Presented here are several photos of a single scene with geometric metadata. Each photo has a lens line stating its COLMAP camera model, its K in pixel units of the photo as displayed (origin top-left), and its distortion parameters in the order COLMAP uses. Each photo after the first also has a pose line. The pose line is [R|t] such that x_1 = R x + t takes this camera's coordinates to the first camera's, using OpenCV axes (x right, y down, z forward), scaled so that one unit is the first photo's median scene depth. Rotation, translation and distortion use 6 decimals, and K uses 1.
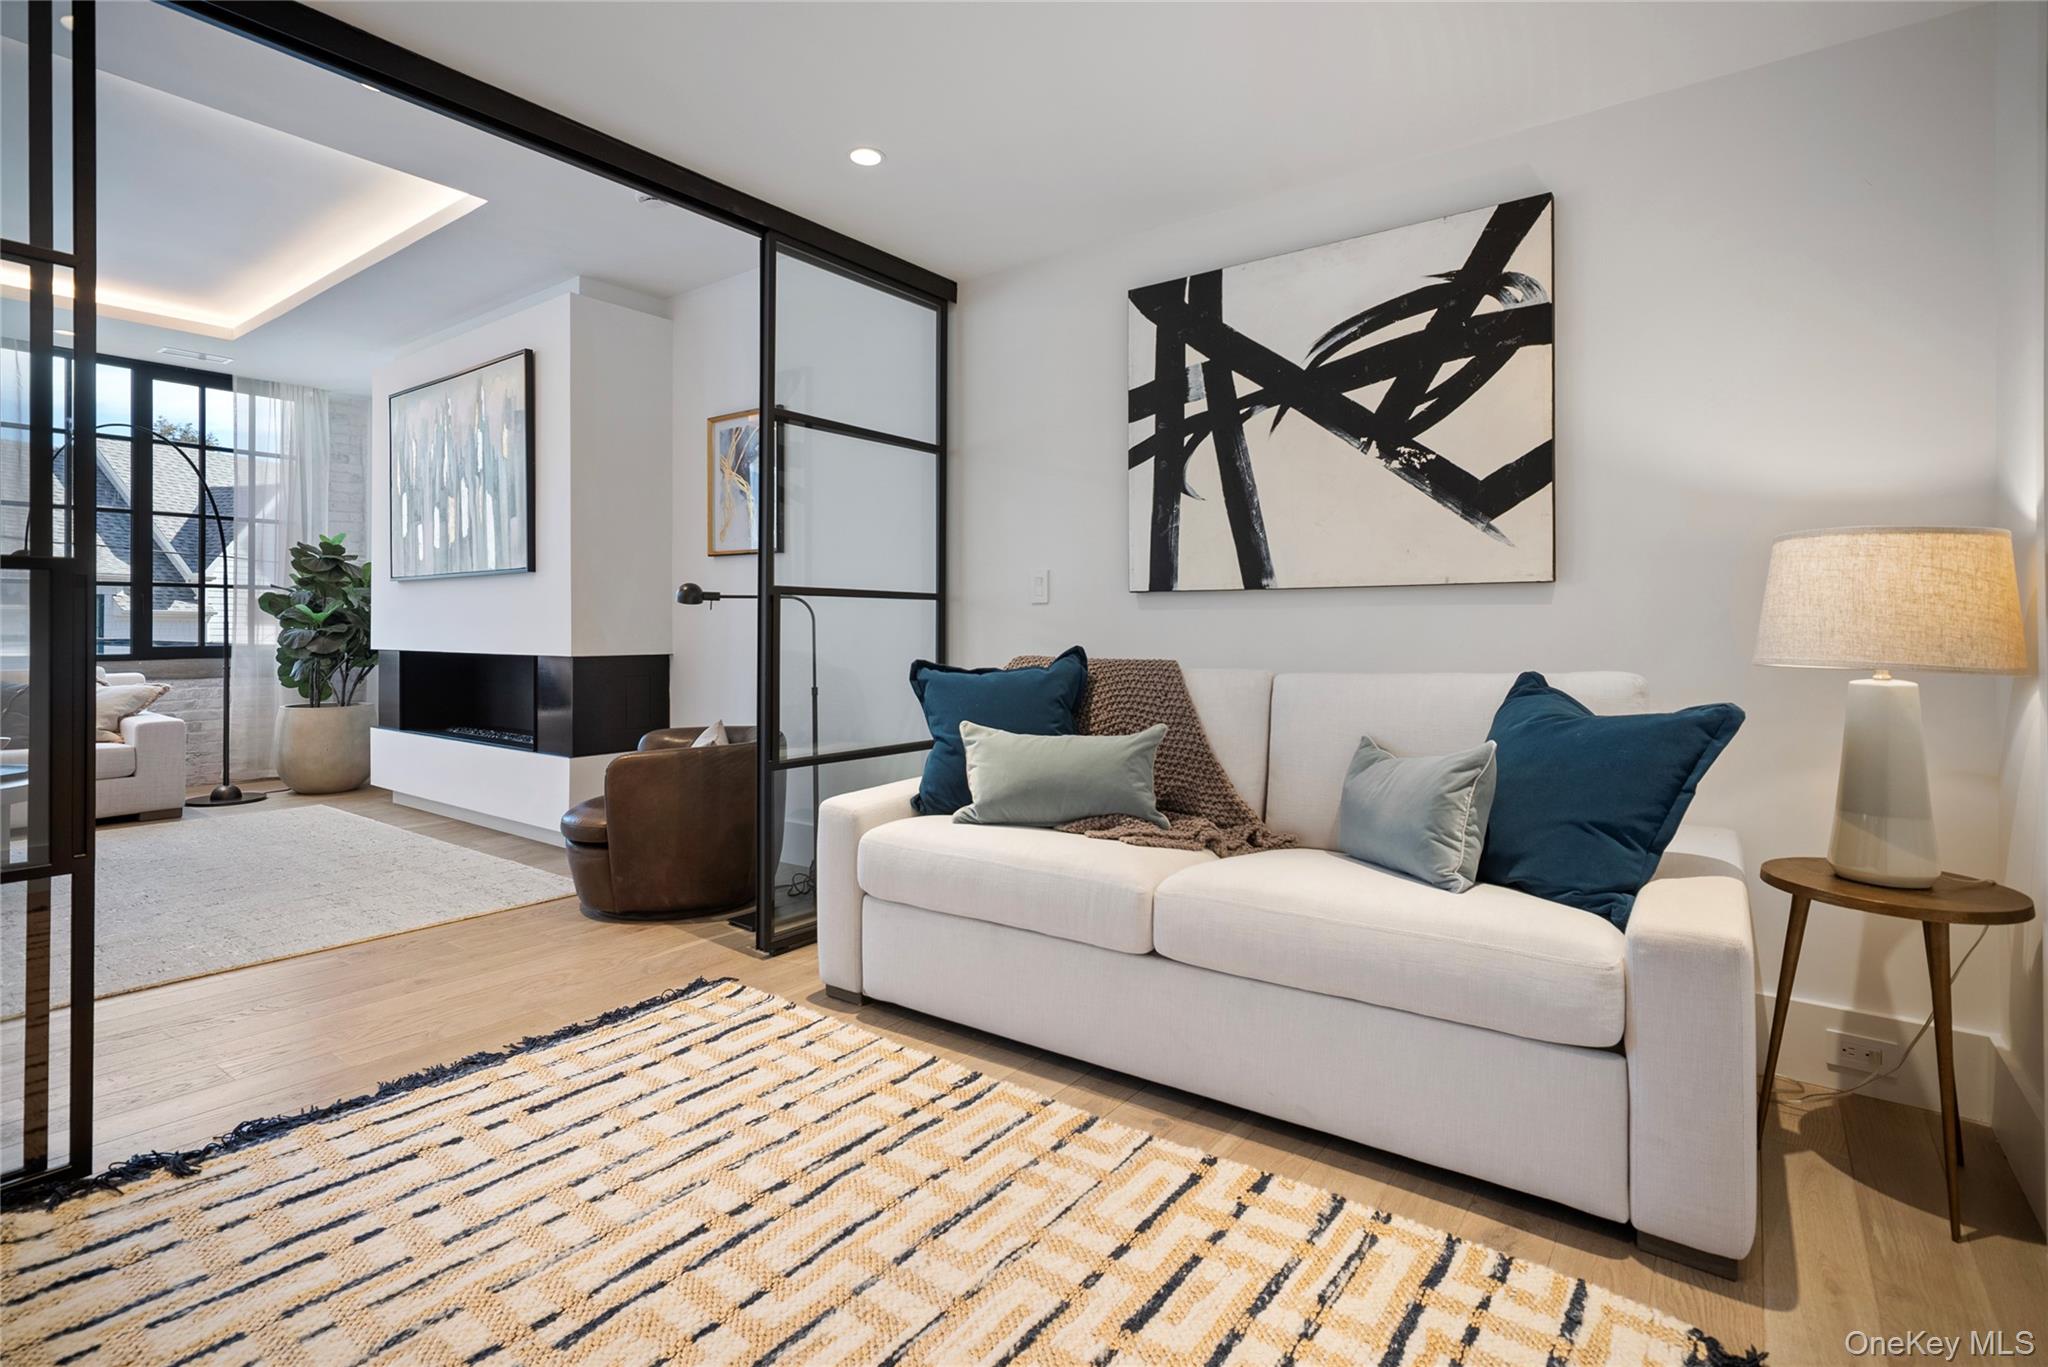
lens RADIAL K [[996.1, 0, 1024.0], [0, 996.1, 622.2], [0, 0, 1]] dist [-0.023028, 0.017747]
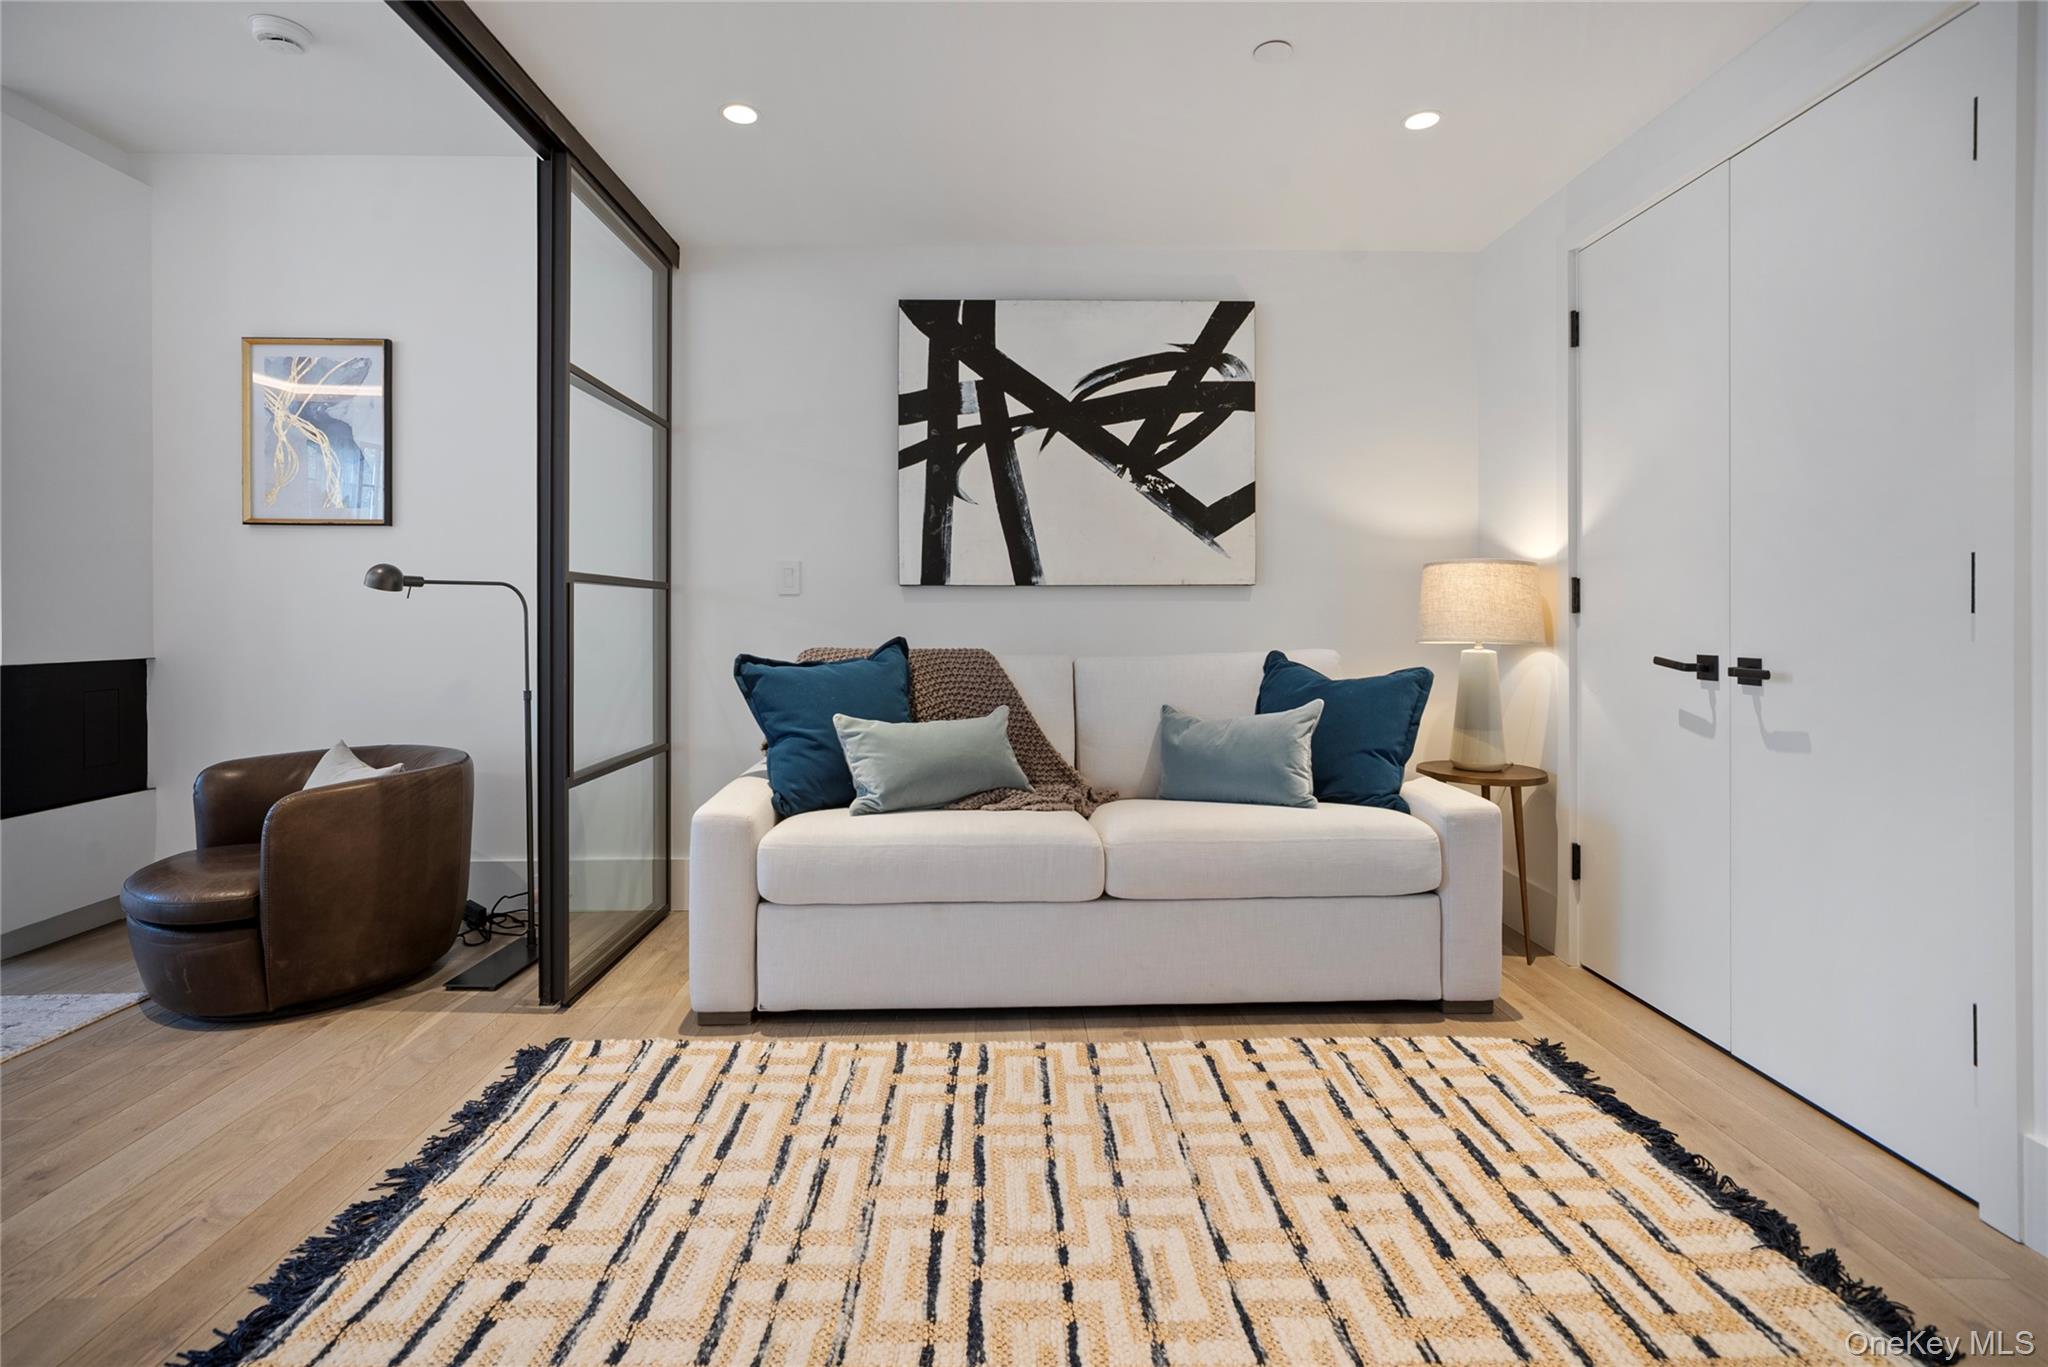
lens RADIAL K [[992.0, 0, 1023.2], [0, 992.0, 614.8], [0, 0, 1]] dist [-0.019344, 0.013859]
pose [[0.787478, -0.002032, 0.616340, -0.547329], [-0.001646, 0.999984, 0.005401, -0.006051], [-0.616341, -0.005268, 0.787462, 0.110646]]
